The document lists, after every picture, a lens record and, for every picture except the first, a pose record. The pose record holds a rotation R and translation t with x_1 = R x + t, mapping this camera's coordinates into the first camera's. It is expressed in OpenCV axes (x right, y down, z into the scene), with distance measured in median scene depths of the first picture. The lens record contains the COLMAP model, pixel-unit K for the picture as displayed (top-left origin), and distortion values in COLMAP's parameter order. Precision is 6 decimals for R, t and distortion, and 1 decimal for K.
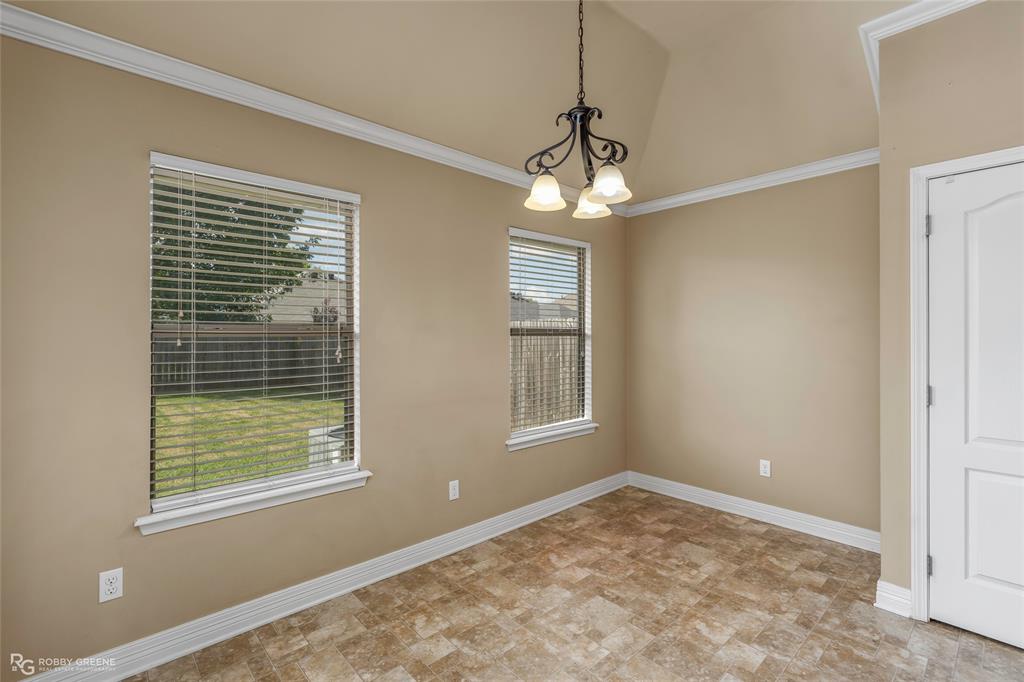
lens RADIAL K [[471.3, 0, 529.0], [0, 471.3, 338.4], [0, 0, 1]] dist [0.012018, 0.000252]
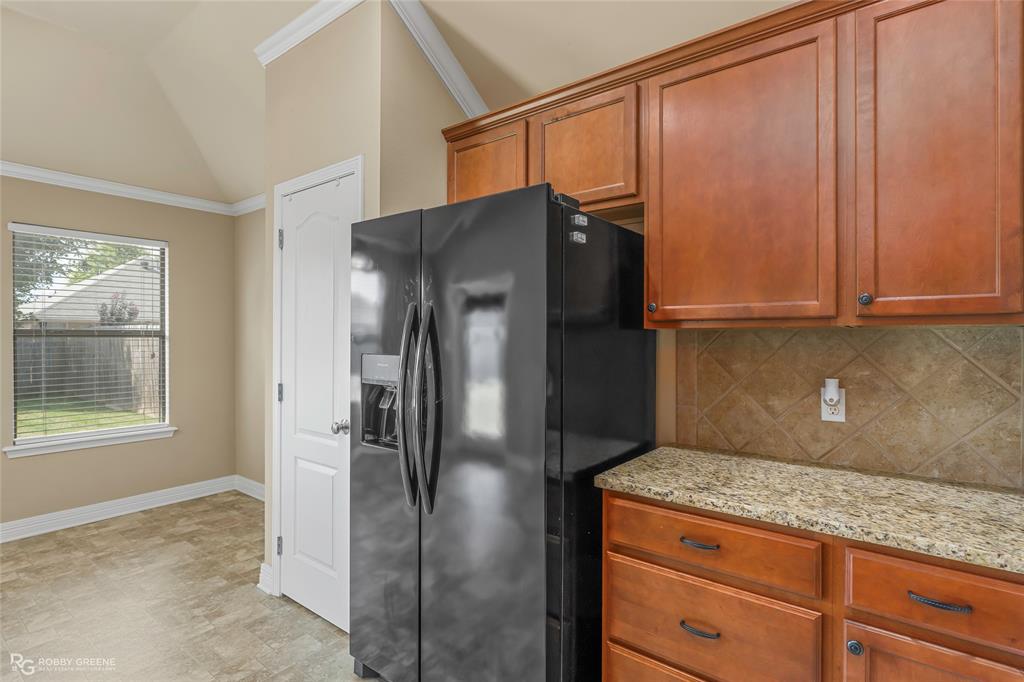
lens RADIAL K [[495.7, 0, 505.5], [0, 495.7, 339.1], [0, 0, 1]] dist [-0.017607, 0.000392]
pose [[0.983336, 0.007509, 0.181643, 0.737999], [-0.006910, 0.999968, -0.003931, -0.003177], [-0.181666, 0.002610, 0.983357, -0.144618]]
